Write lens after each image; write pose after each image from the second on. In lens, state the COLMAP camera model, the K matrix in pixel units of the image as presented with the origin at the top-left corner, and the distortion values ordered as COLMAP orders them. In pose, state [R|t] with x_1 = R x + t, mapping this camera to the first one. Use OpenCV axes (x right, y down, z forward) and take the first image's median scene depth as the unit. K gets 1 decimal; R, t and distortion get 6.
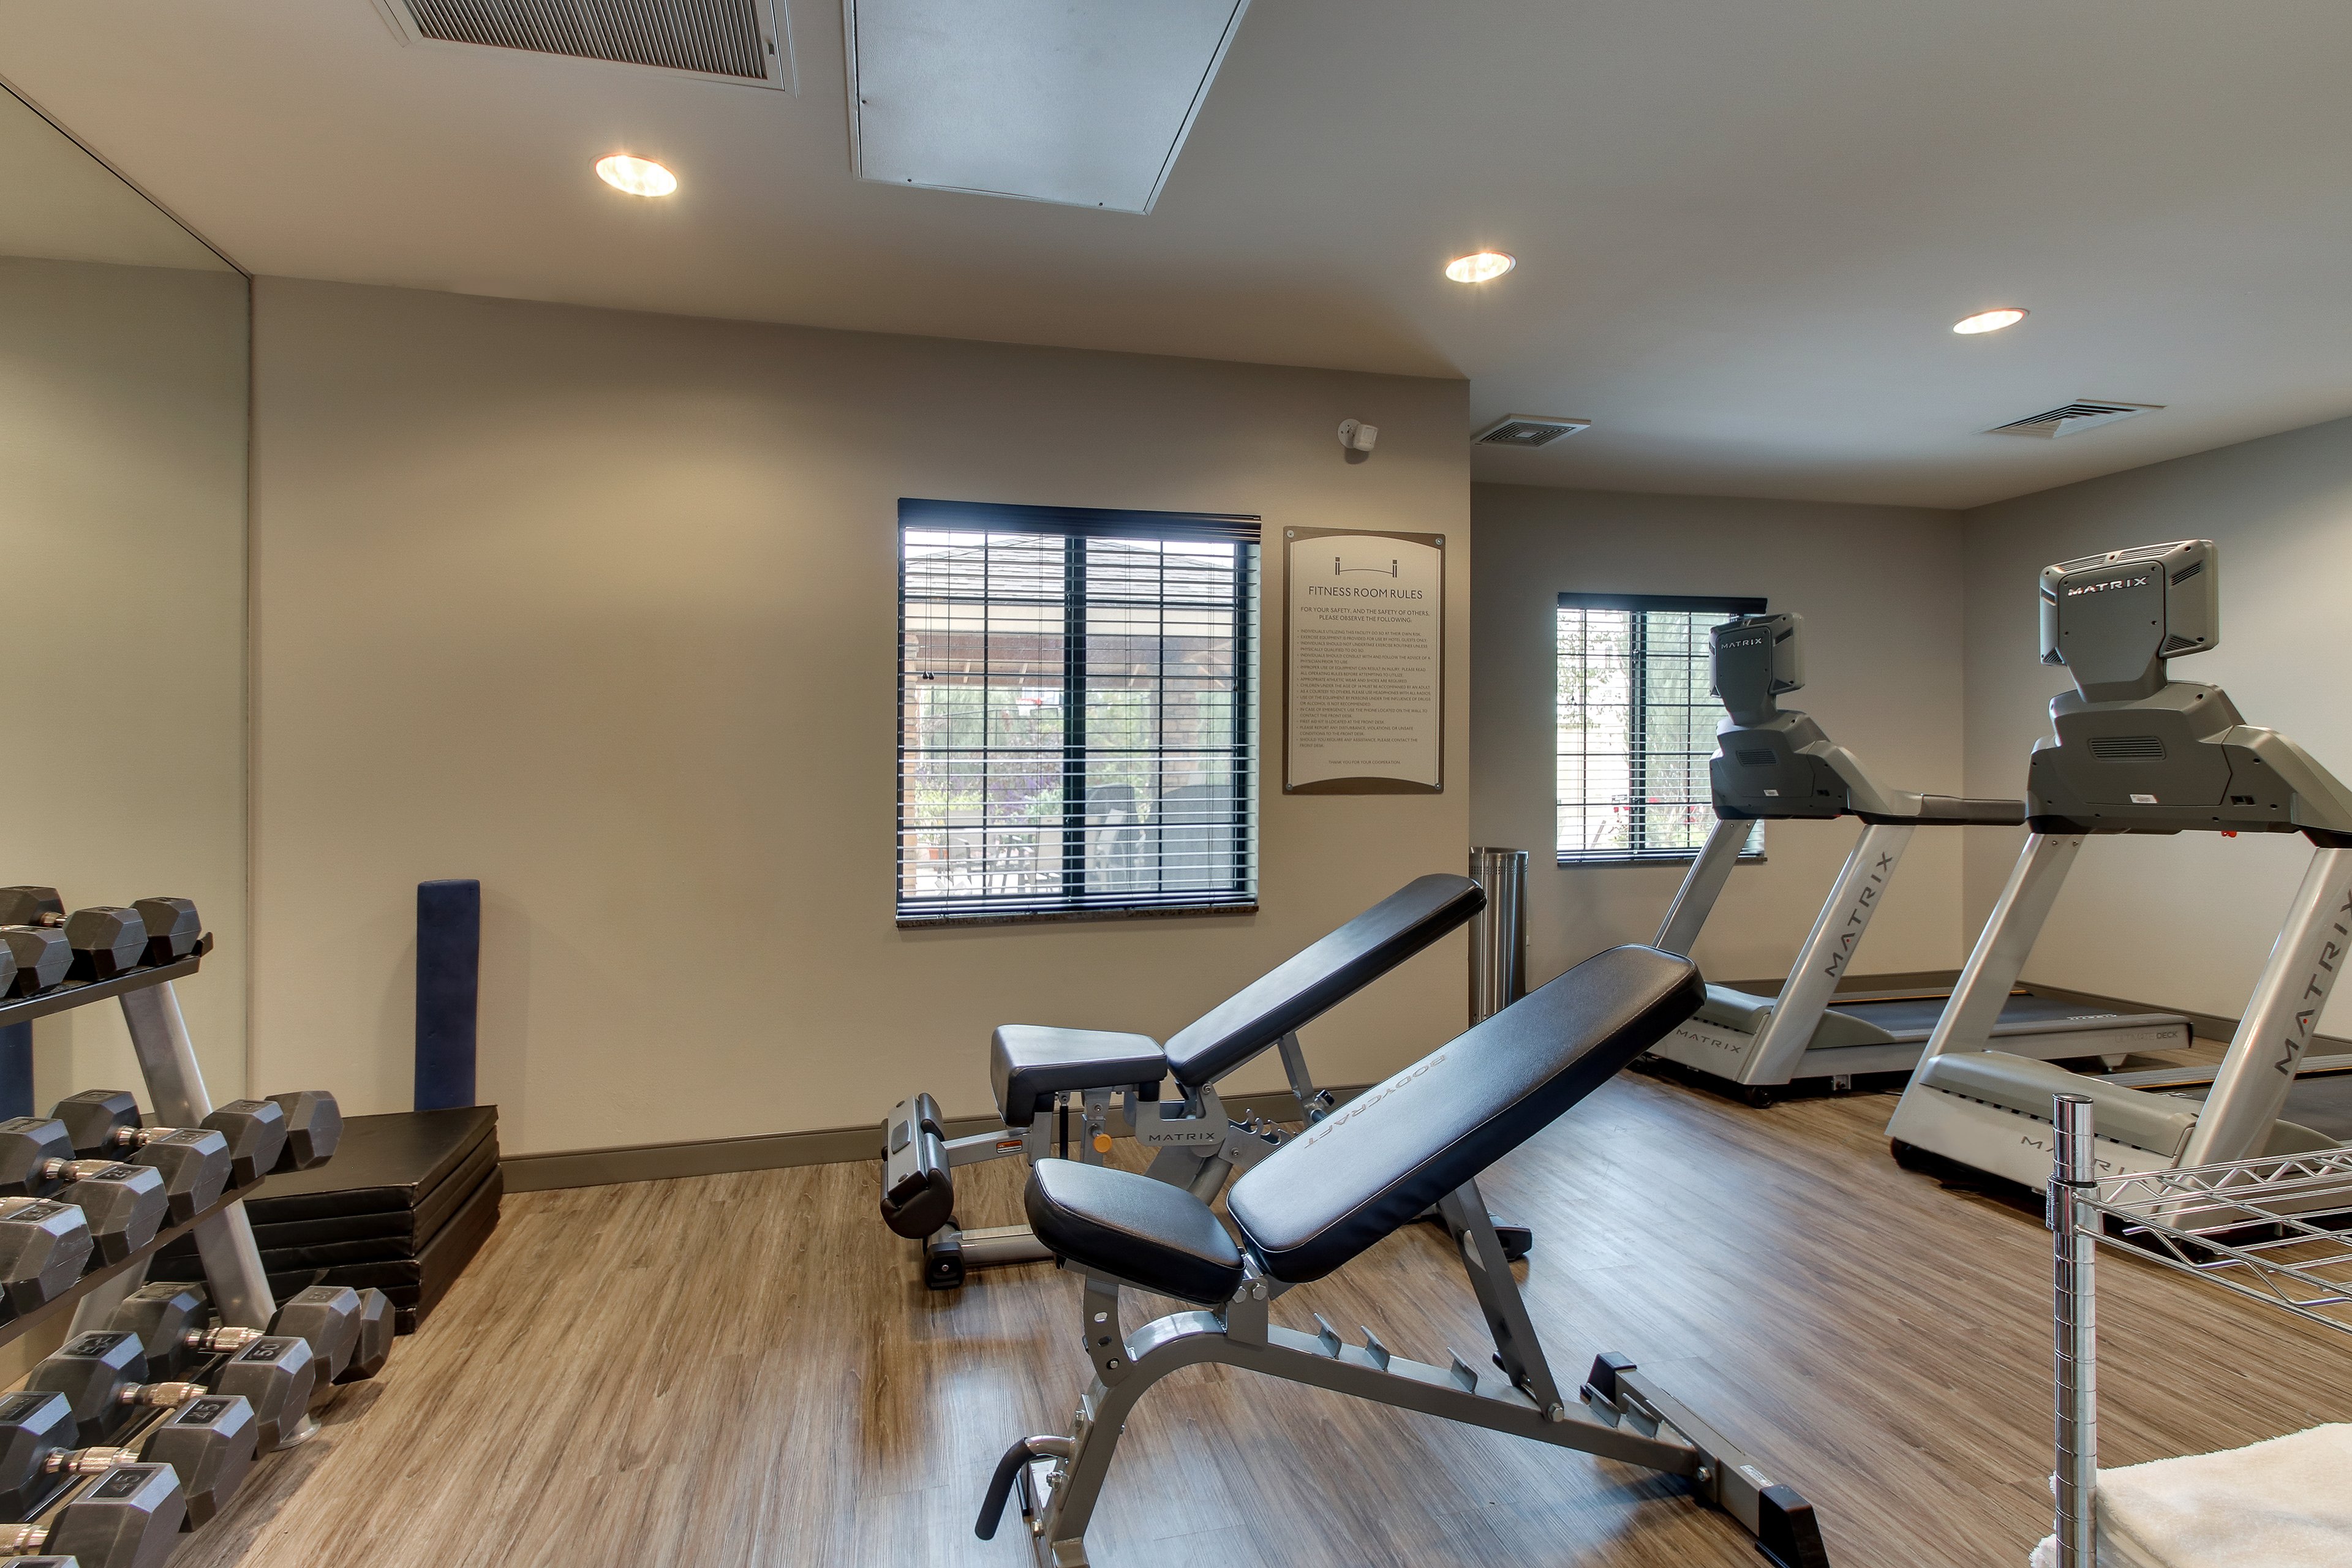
lens RADIAL K [[1139.3, 0, 1160.2], [0, 1139.3, 778.7], [0, 0, 1]] dist [0.003421, 0.000390]
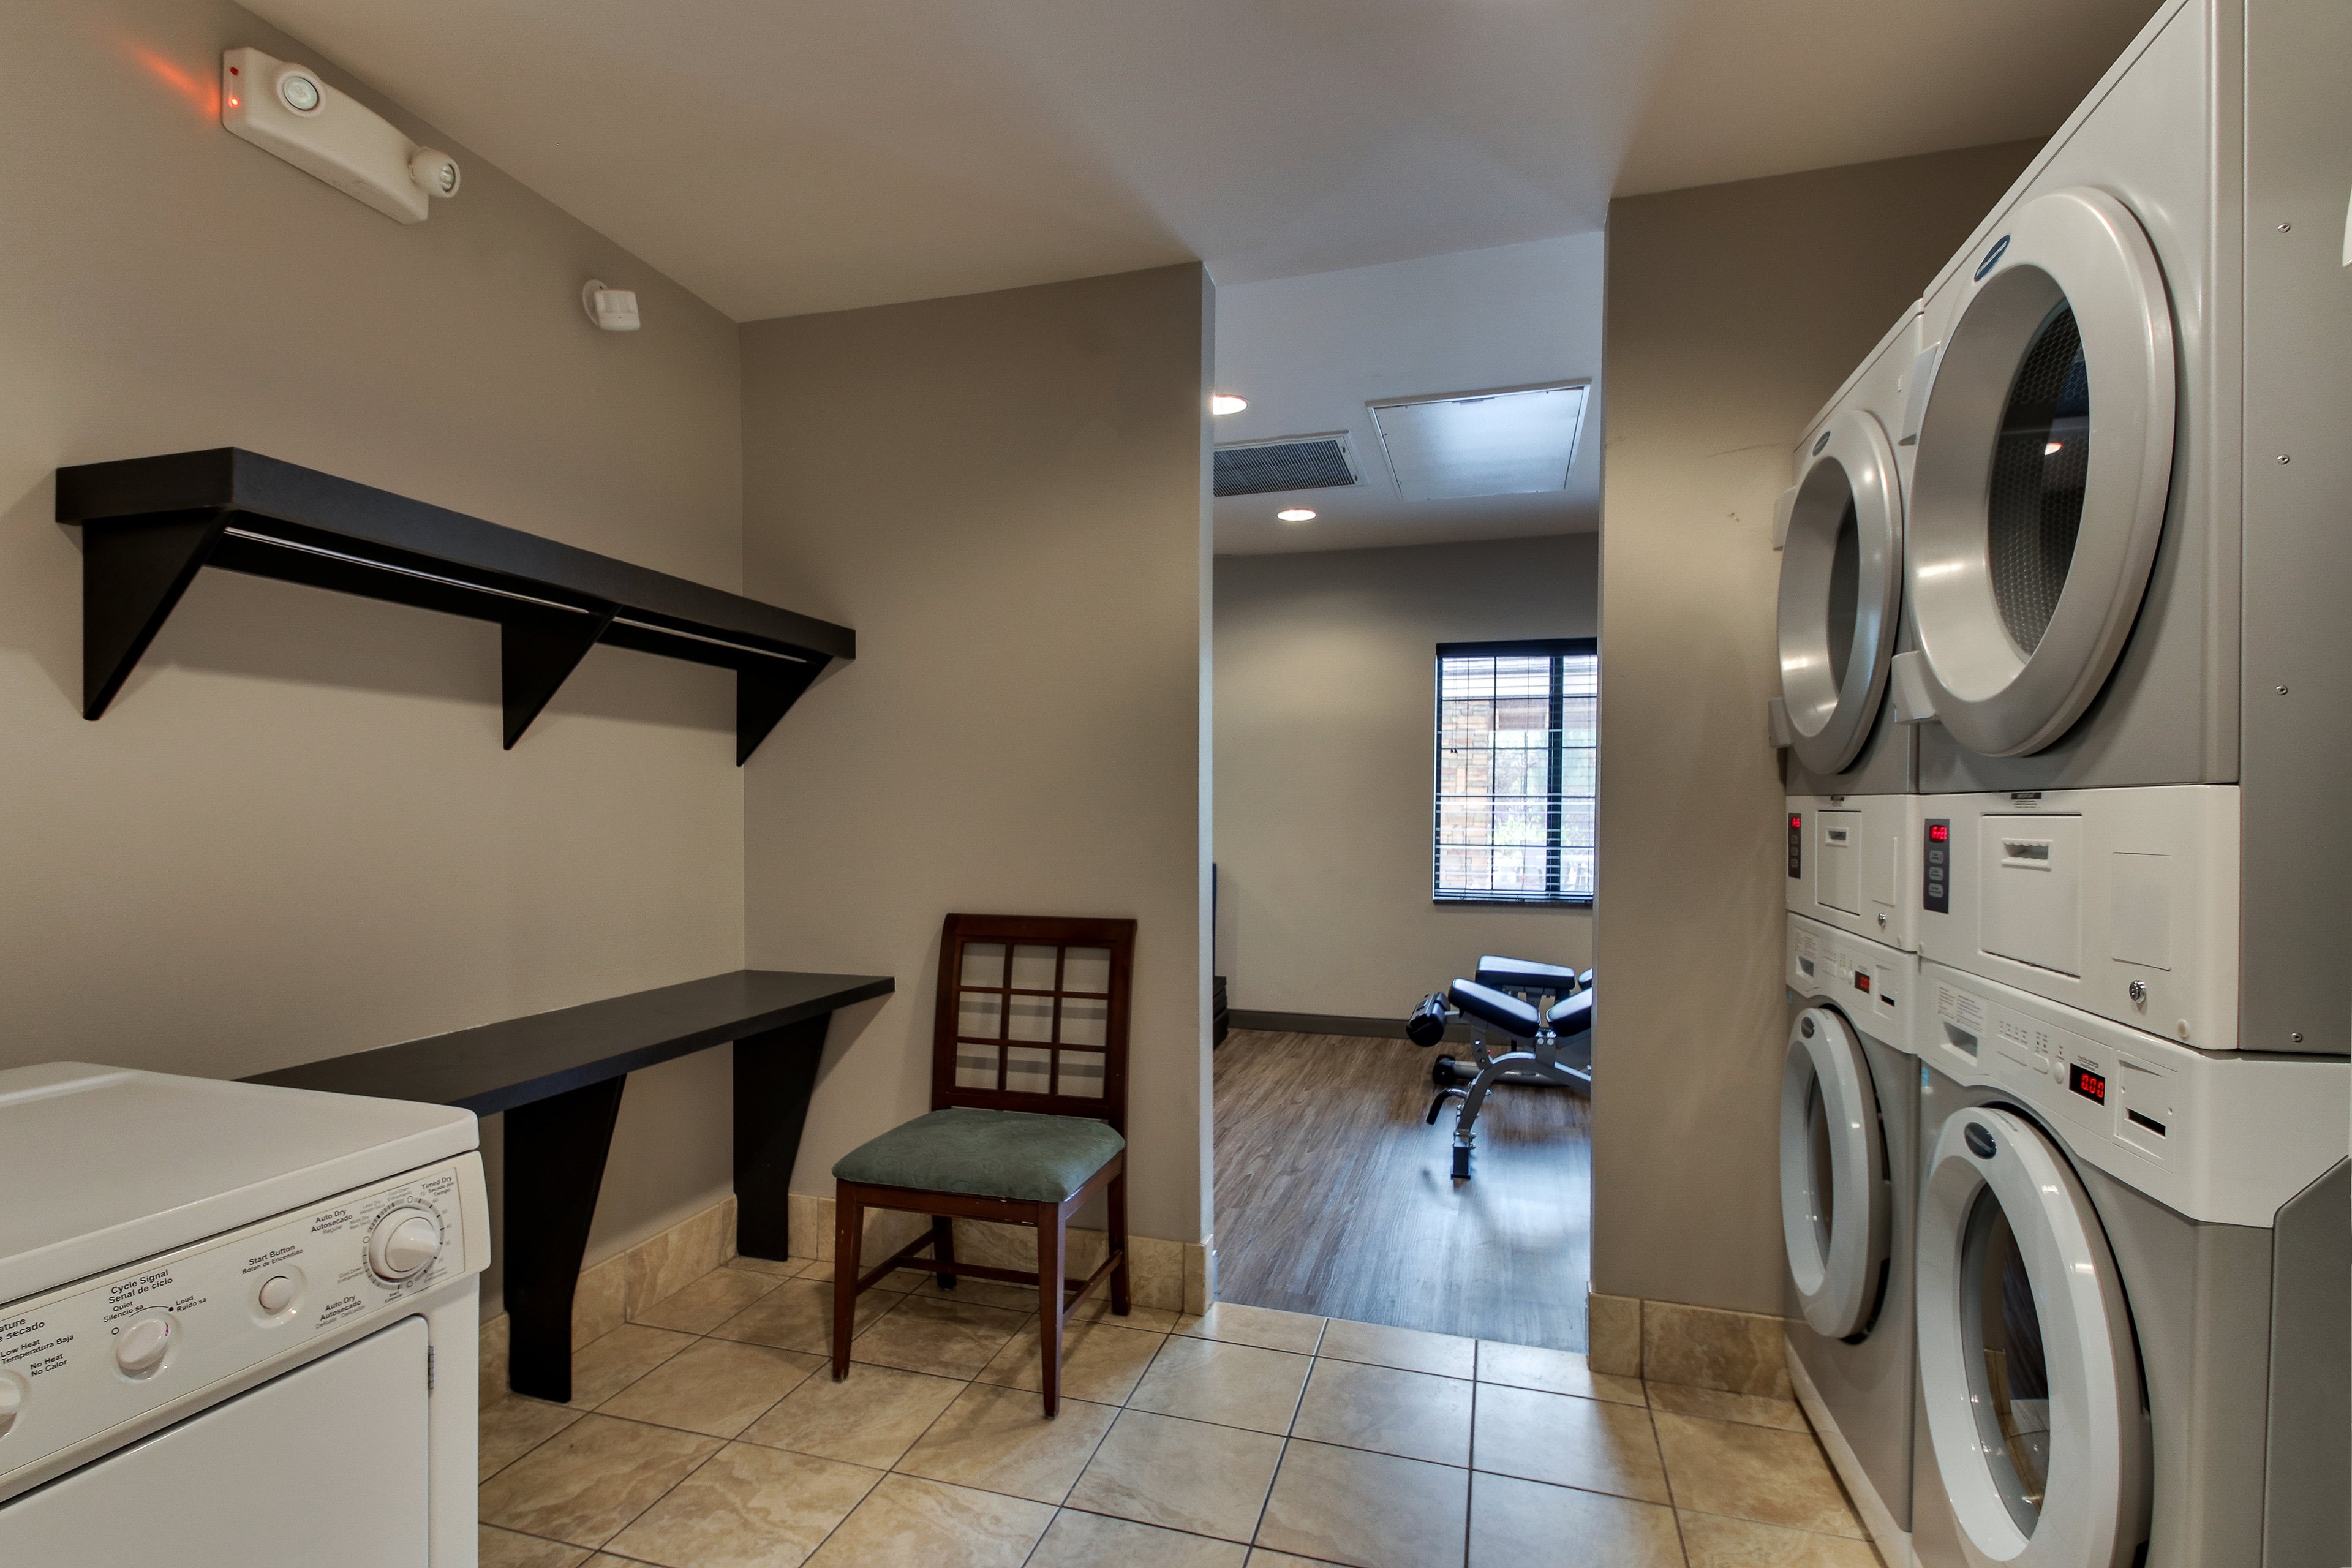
lens RADIAL K [[1139.3, 0, 1160.2], [0, 1139.3, 778.7], [0, 0, 1]] dist [0.003421, 0.000390]
pose [[0.864272, -0.003124, -0.503016, 0.247174], [-0.010087, 0.999672, -0.023540, -0.007767], [0.502924, 0.025419, 0.863957, -0.609768]]
